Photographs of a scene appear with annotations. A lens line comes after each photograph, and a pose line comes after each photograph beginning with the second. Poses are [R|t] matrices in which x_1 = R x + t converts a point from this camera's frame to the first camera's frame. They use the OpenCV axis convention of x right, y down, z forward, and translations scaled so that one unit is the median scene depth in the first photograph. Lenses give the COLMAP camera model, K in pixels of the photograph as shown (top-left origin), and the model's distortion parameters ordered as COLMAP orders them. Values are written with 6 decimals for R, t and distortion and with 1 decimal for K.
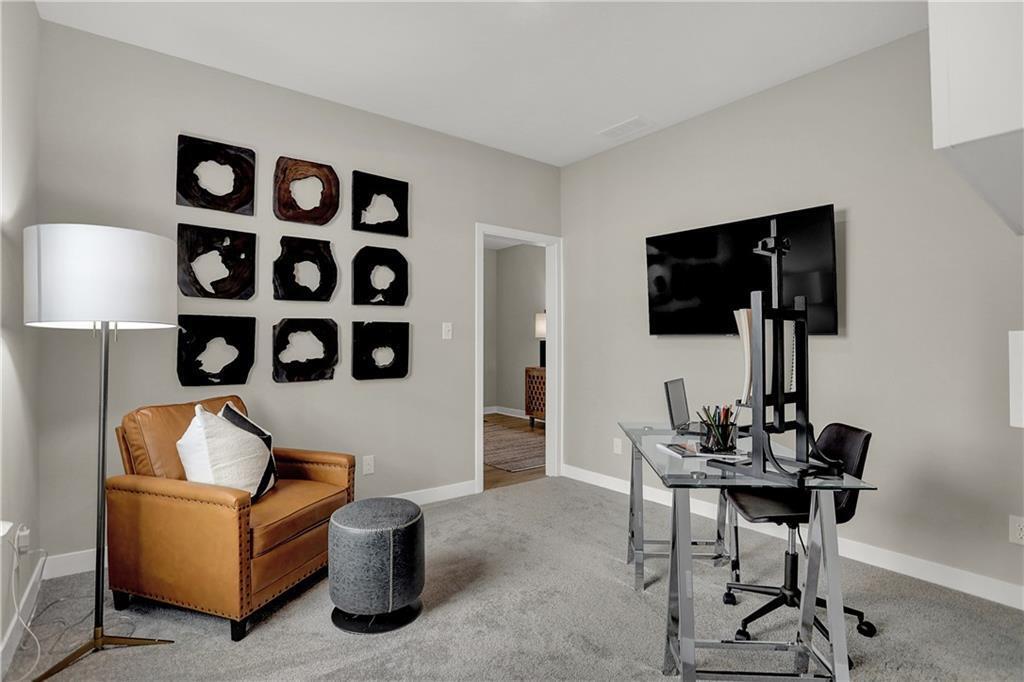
lens RADIAL K [[505.8, 0, 510.2], [0, 505.8, 336.5], [0, 0, 1]] dist [-0.035281, 0.000304]
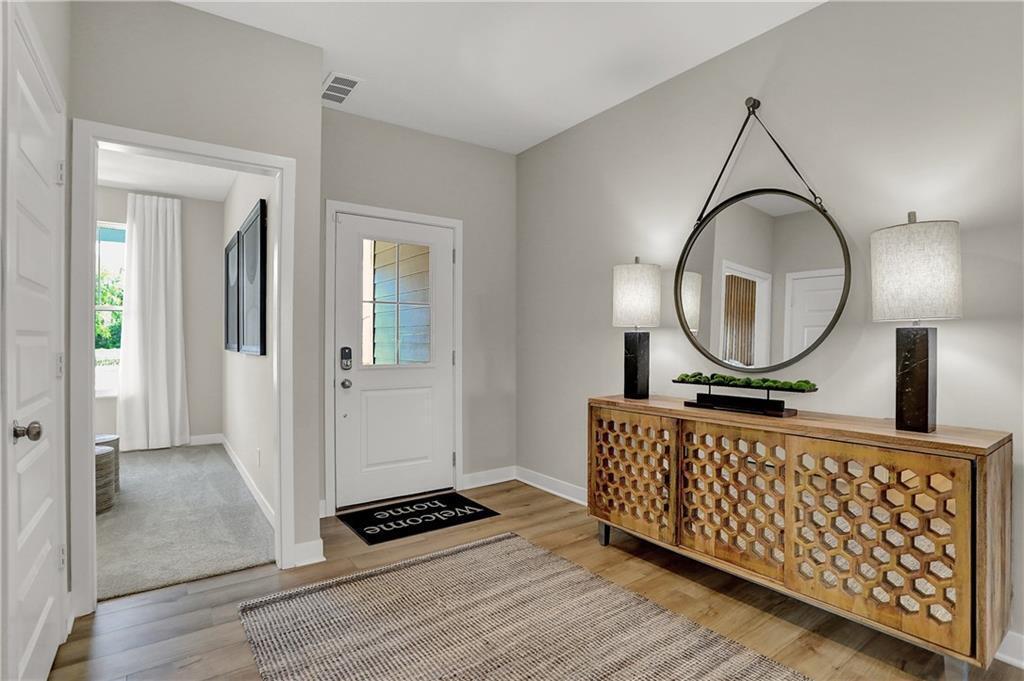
lens RADIAL K [[505.8, 0, 510.2], [0, 505.8, 336.0], [0, 0, 1]] dist [-0.035281, 0.000304]
pose [[0.999415, -0.000765, -0.034180, -0.019062], [0.001072, 0.999959, 0.008985, 0.006780], [0.034171, -0.009017, 0.999375, 0.600424]]
